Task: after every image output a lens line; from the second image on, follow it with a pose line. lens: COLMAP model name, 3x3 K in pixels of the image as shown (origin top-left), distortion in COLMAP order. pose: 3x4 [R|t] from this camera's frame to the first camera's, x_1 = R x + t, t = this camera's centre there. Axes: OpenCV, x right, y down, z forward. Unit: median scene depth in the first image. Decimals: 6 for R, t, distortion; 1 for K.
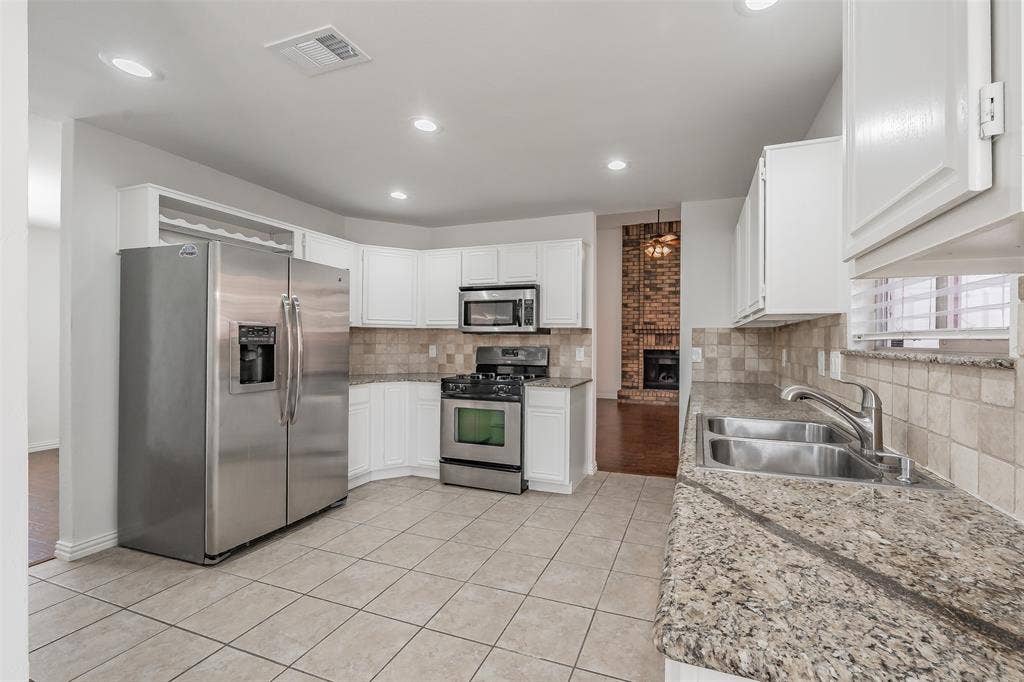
lens RADIAL K [[403.0, 0, 569.4], [0, 403.0, 341.2], [0, 0, 1]] dist [0.000314, -0.000026]
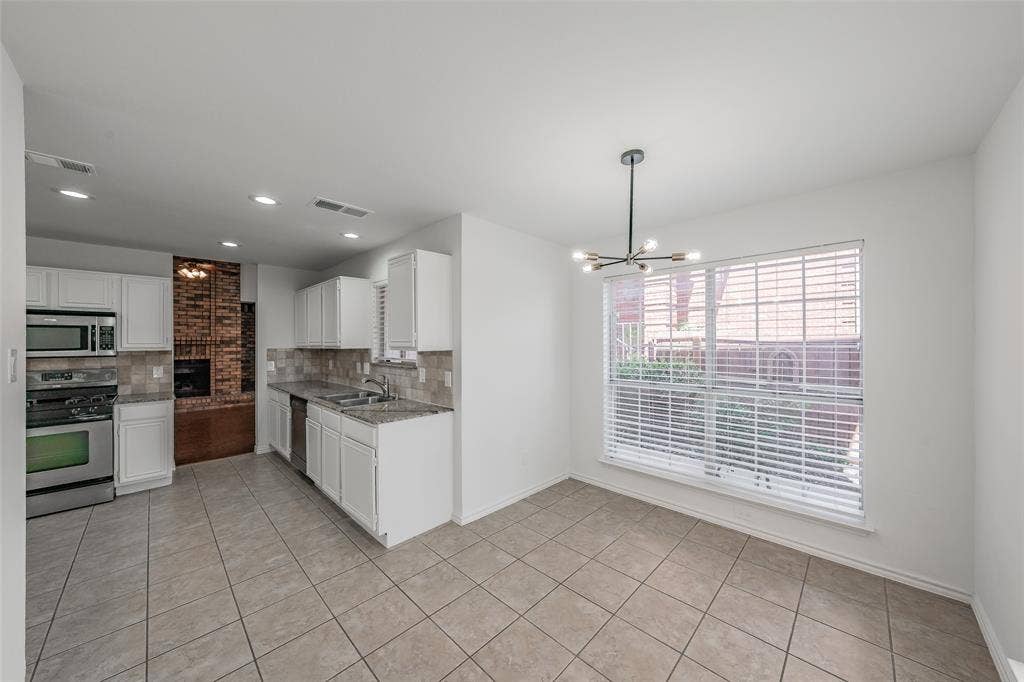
lens RADIAL K [[351.8, 0, 512.0], [0, 351.8, 341.0], [0, 0, 1]] dist [-0.000711, -0.000086]
pose [[0.445346, -0.006349, 0.895336, -0.266110], [0.005879, 0.999974, 0.004167, -0.034788], [-0.895339, 0.003408, 0.445371, -0.234811]]
